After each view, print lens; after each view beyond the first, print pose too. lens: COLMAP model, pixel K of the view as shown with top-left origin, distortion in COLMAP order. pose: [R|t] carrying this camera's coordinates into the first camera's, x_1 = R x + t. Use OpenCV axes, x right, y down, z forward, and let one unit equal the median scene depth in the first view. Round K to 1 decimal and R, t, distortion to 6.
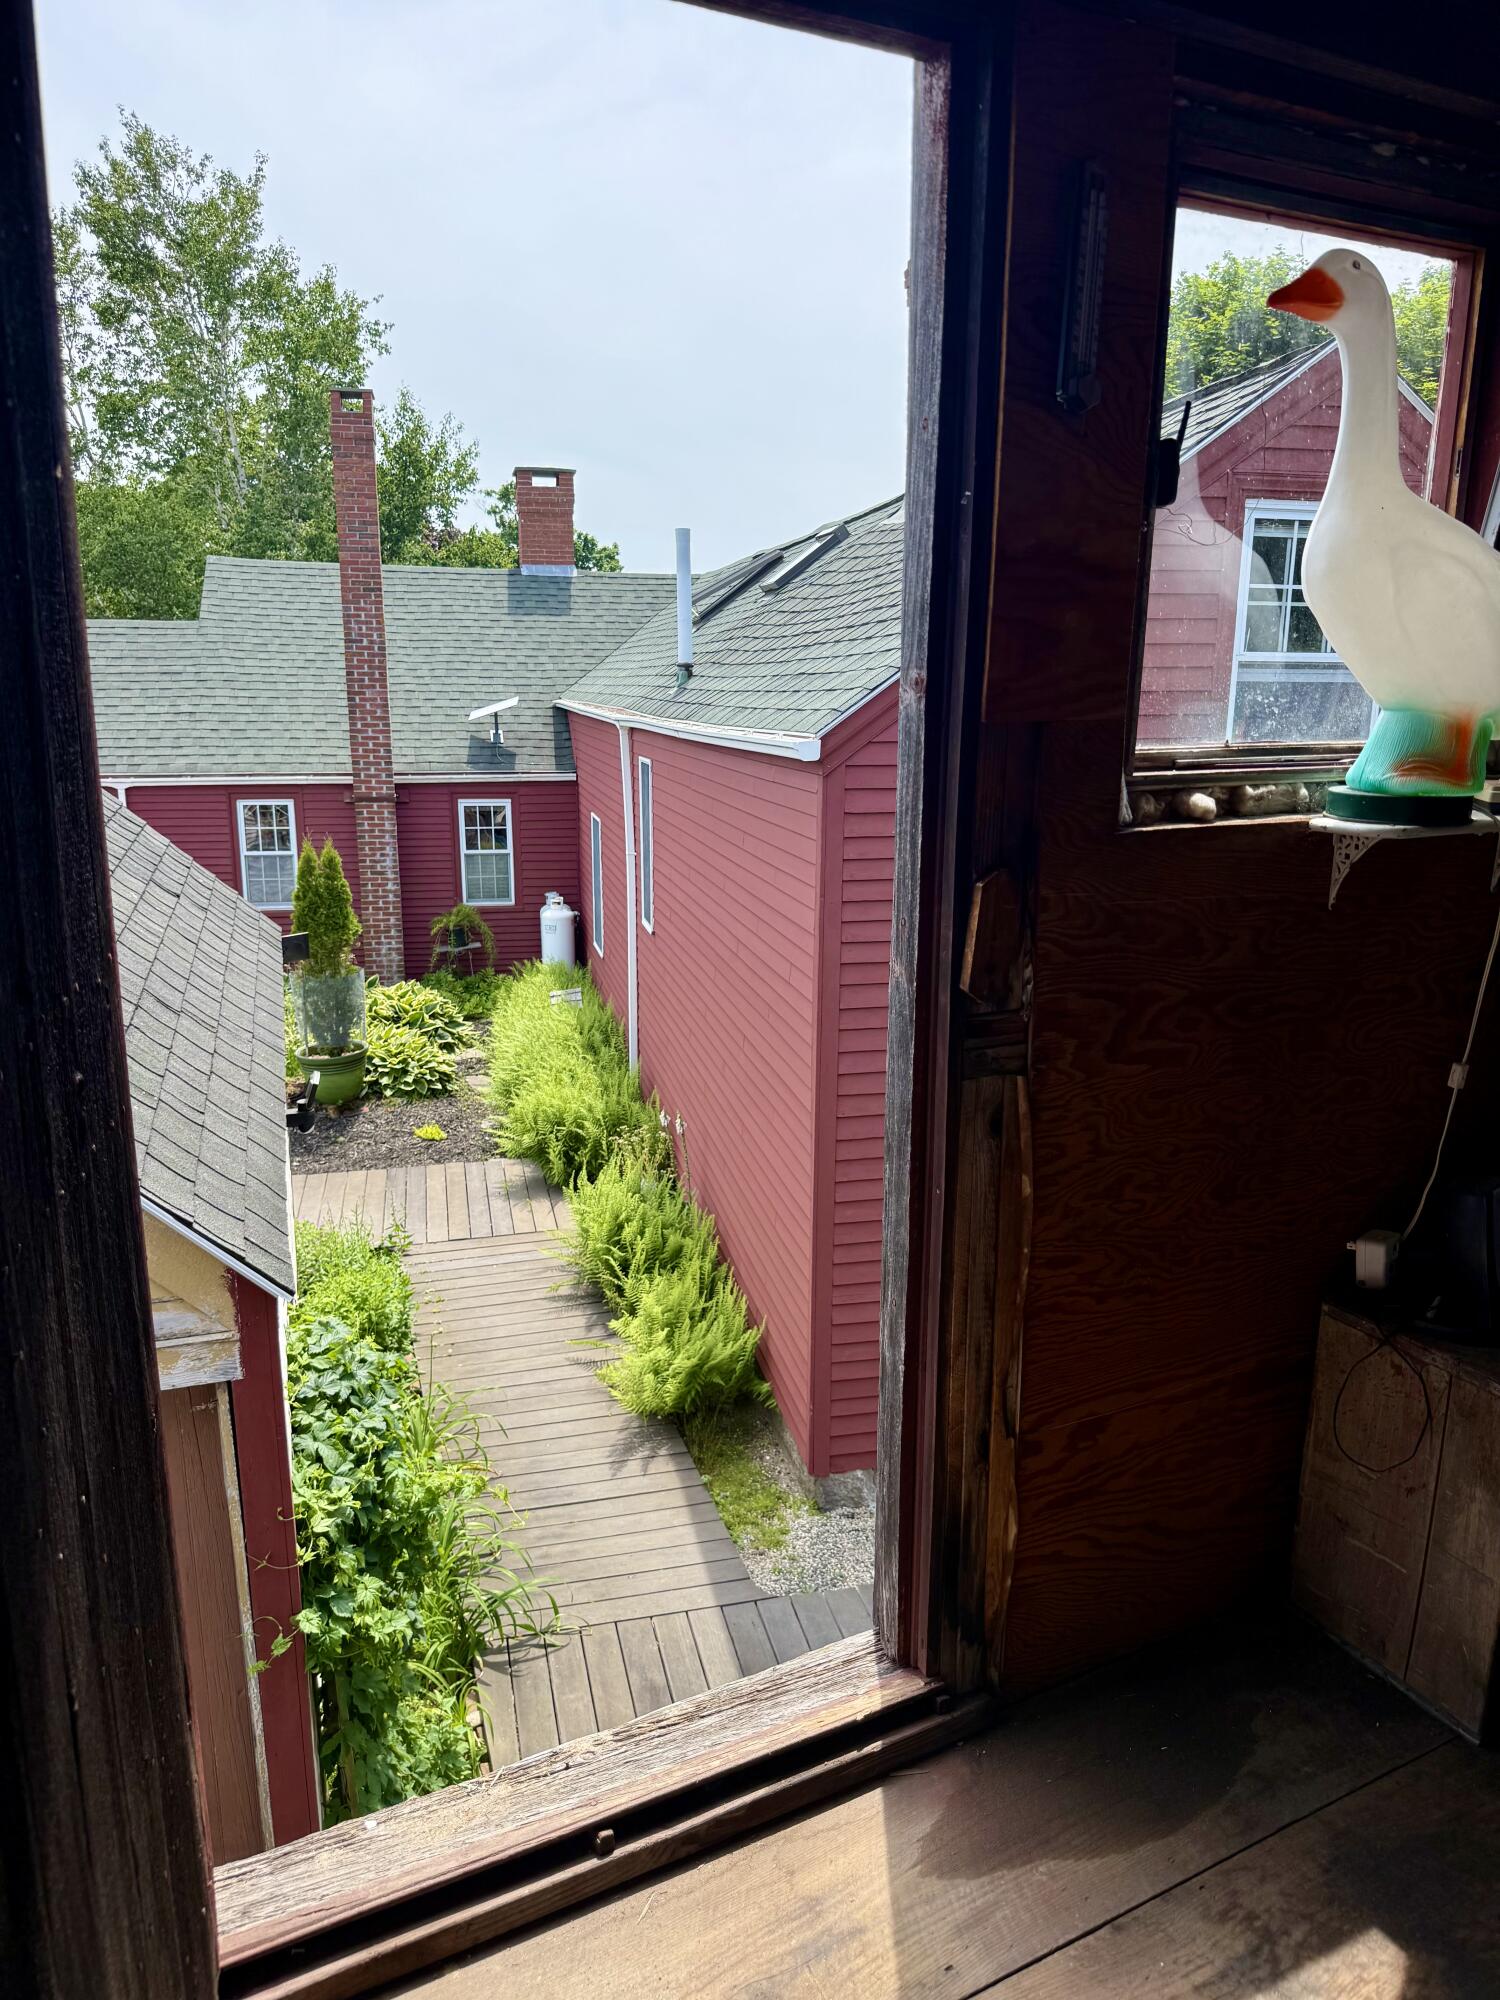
lens RADIAL K [[1385.4, 0, 750.0], [0, 1385.4, 1000.0], [0, 0, 1]] dist [0.133412, -0.267957]
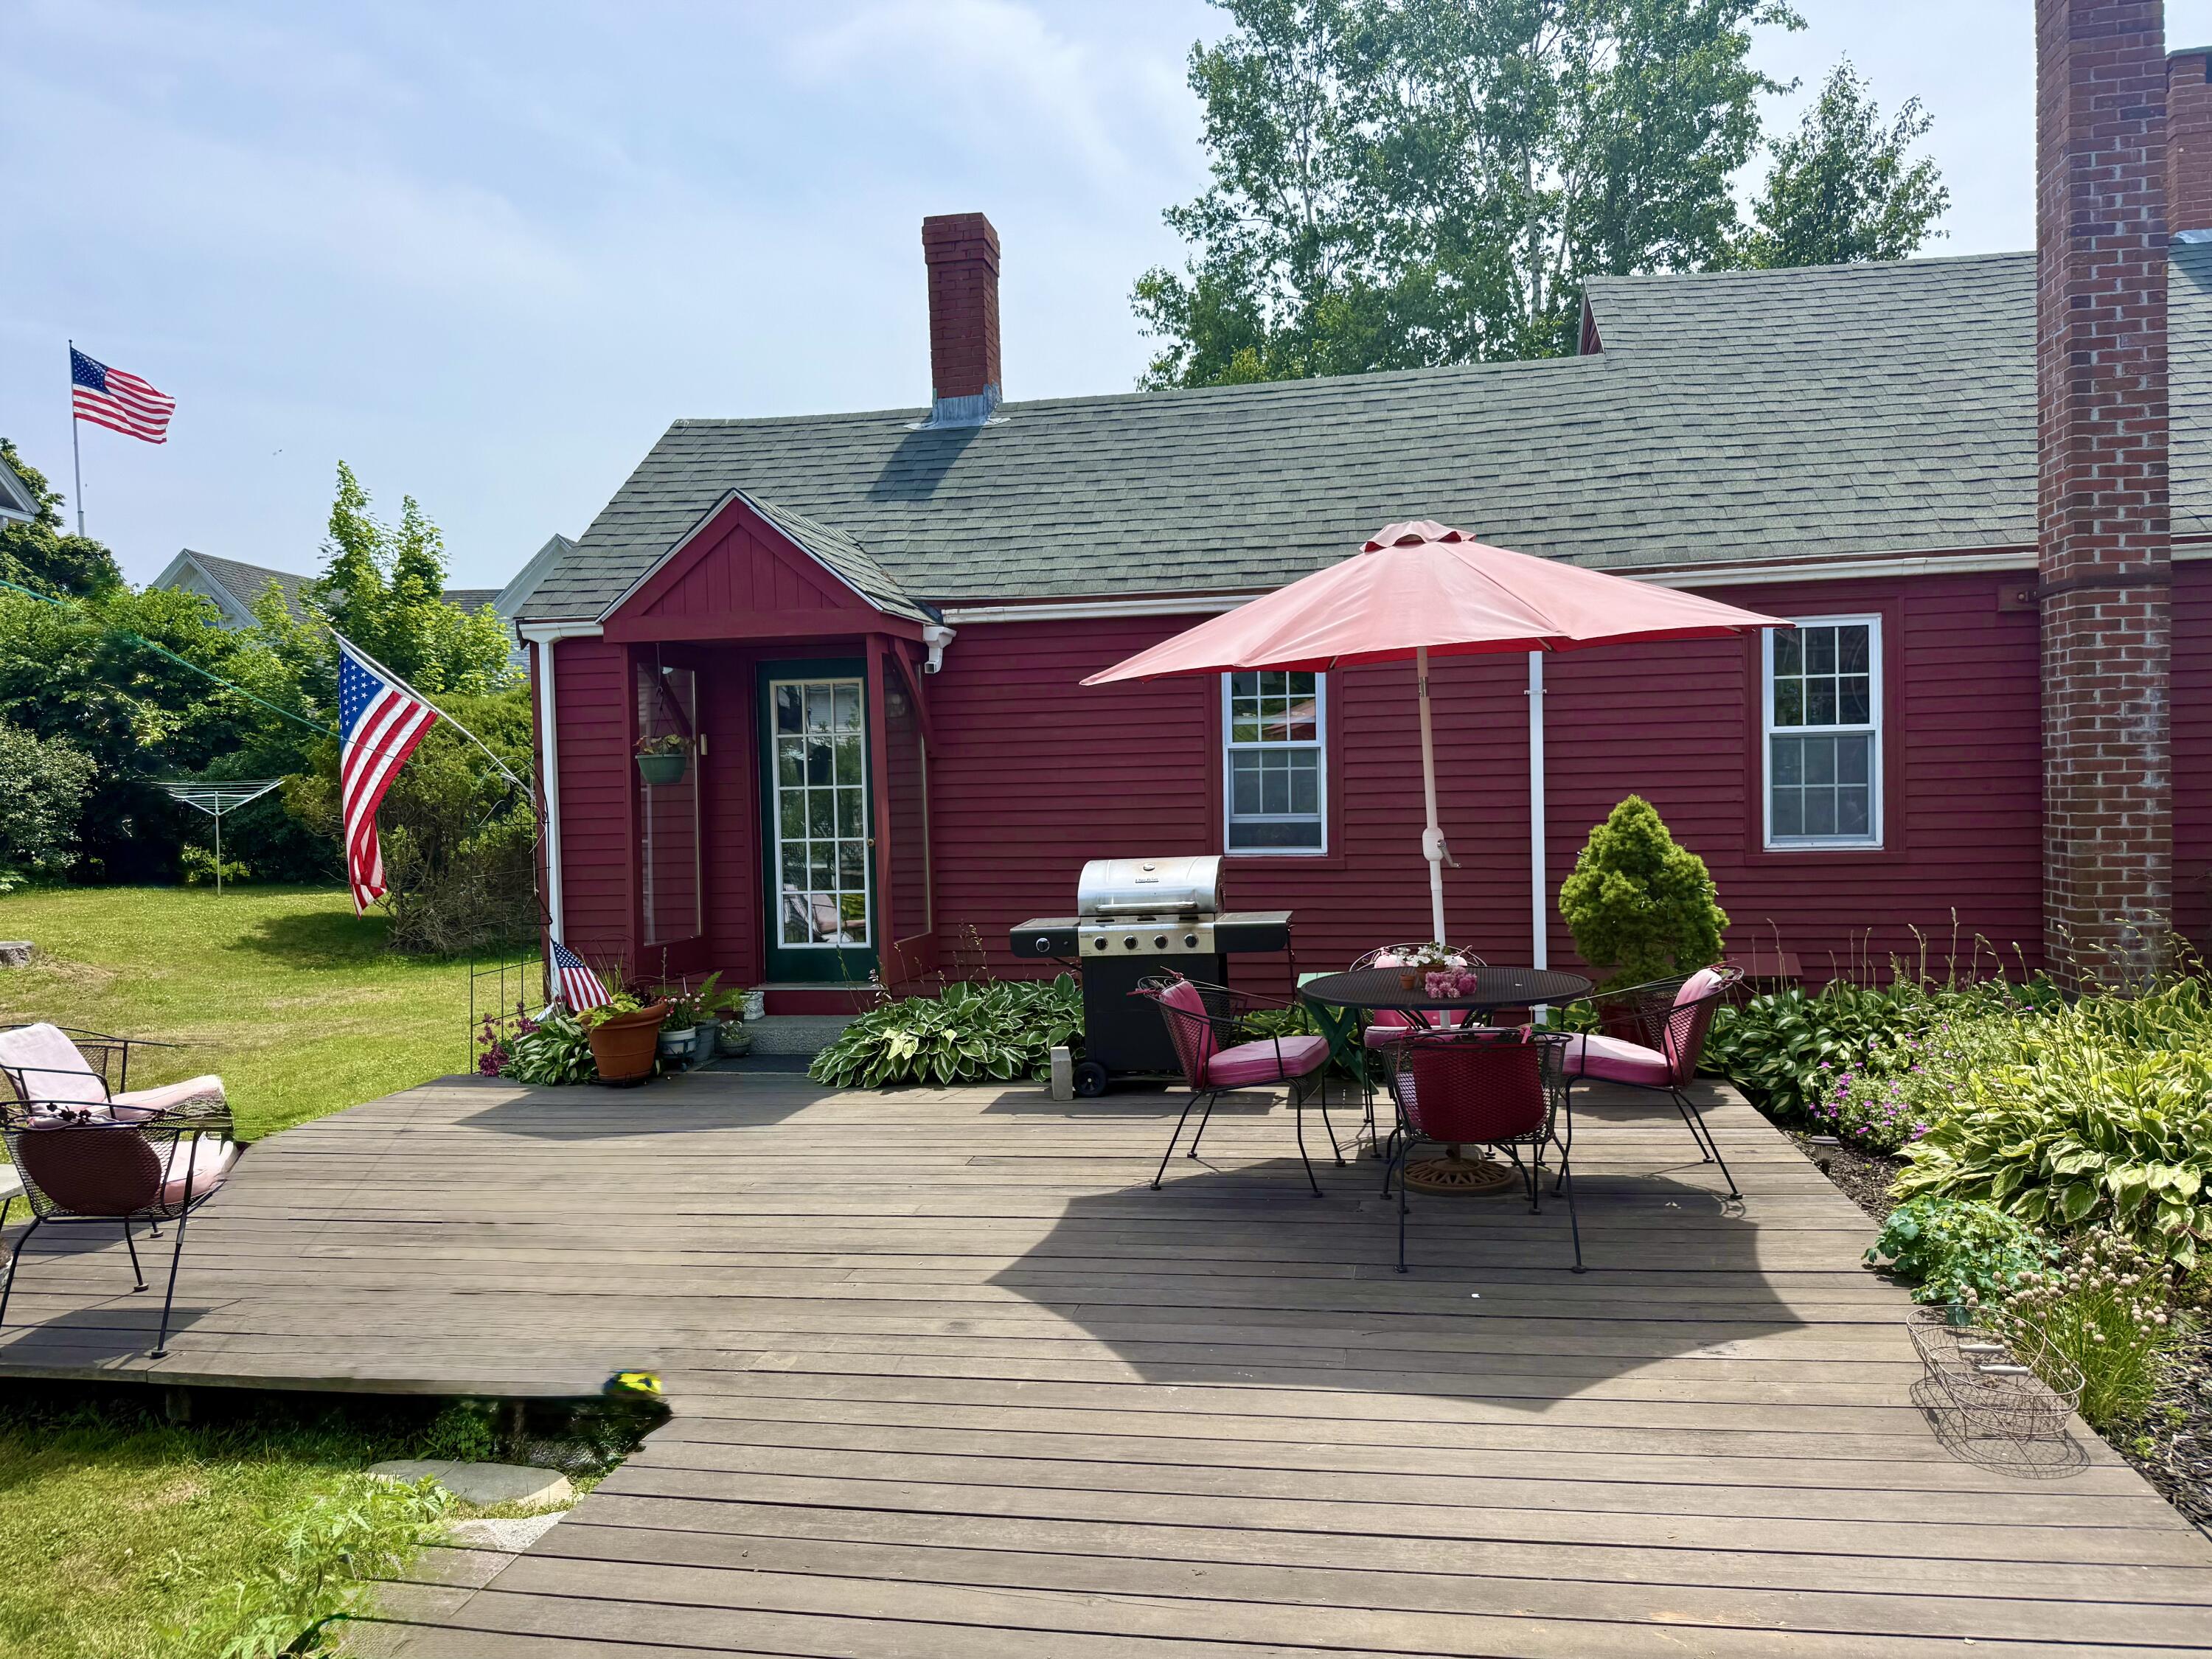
lens RADIAL K [[1532.3, 0, 1106.0], [0, 1532.3, 829.5], [0, 0, 1]] dist [0.133412, -0.267957]
pose [[0.921252, -0.015119, -0.388672, -0.484535], [-0.063524, 0.979981, -0.188687, 0.055507], [0.383743, 0.198518, 0.901849, 0.597618]]
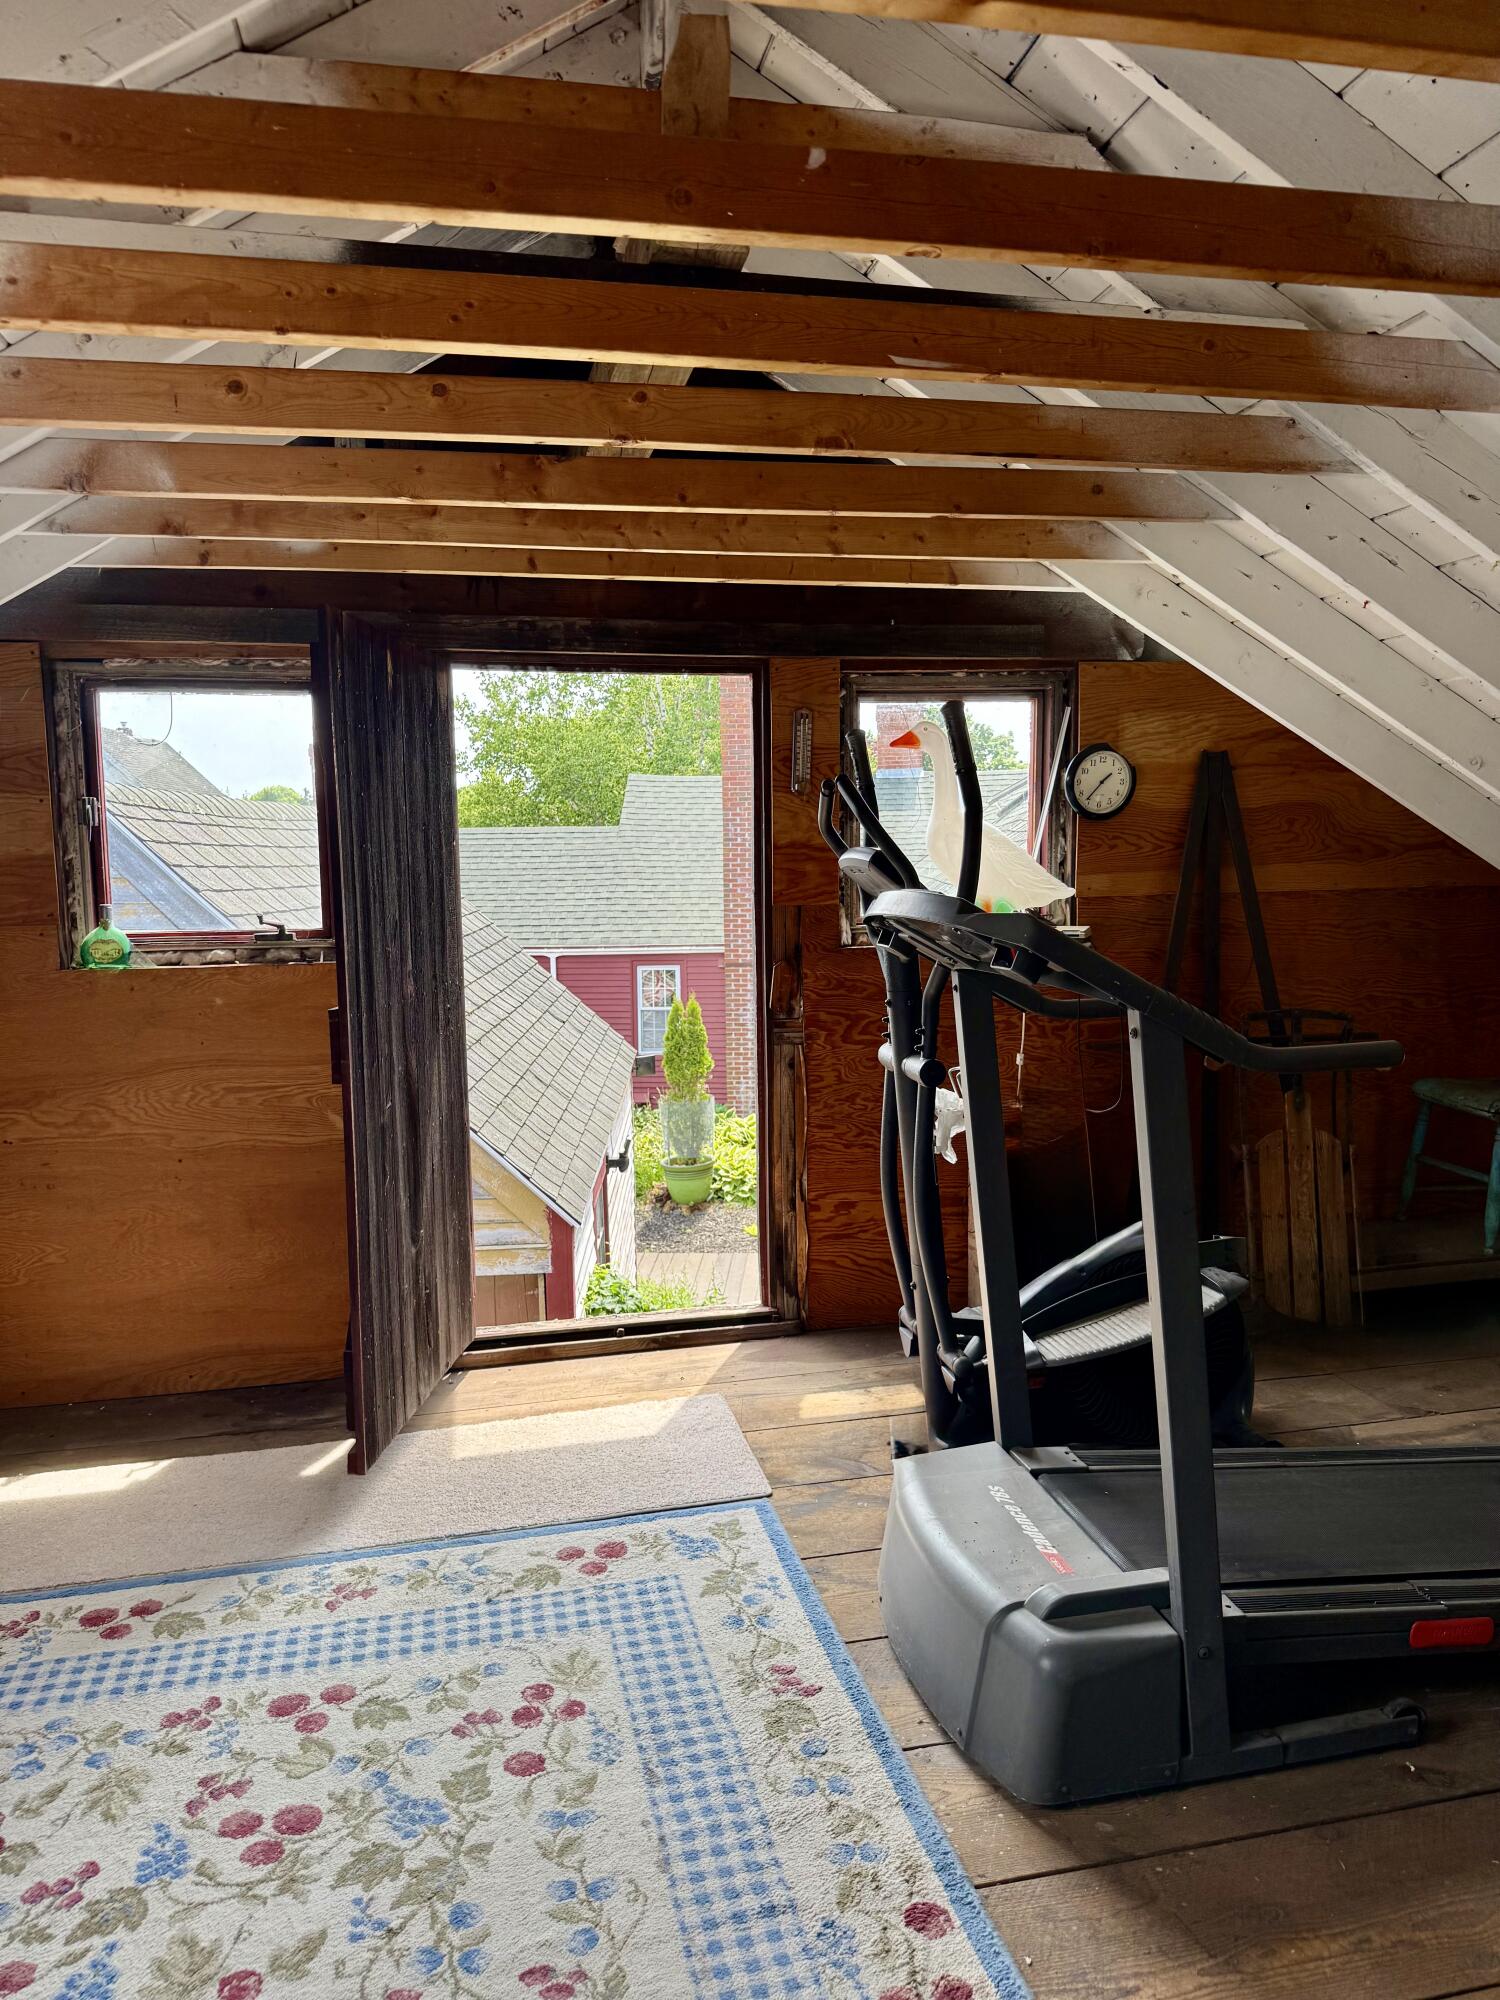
lens RADIAL K [[1385.4, 0, 750.0], [0, 1385.4, 1000.0], [0, 0, 1]] dist [0.133412, -0.267957]
pose [[0.958401, 0.008003, -0.285312, 0.109060], [-0.043029, 0.992234, -0.116707, 0.035802], [0.282162, 0.124129, 0.951303, -0.185804]]
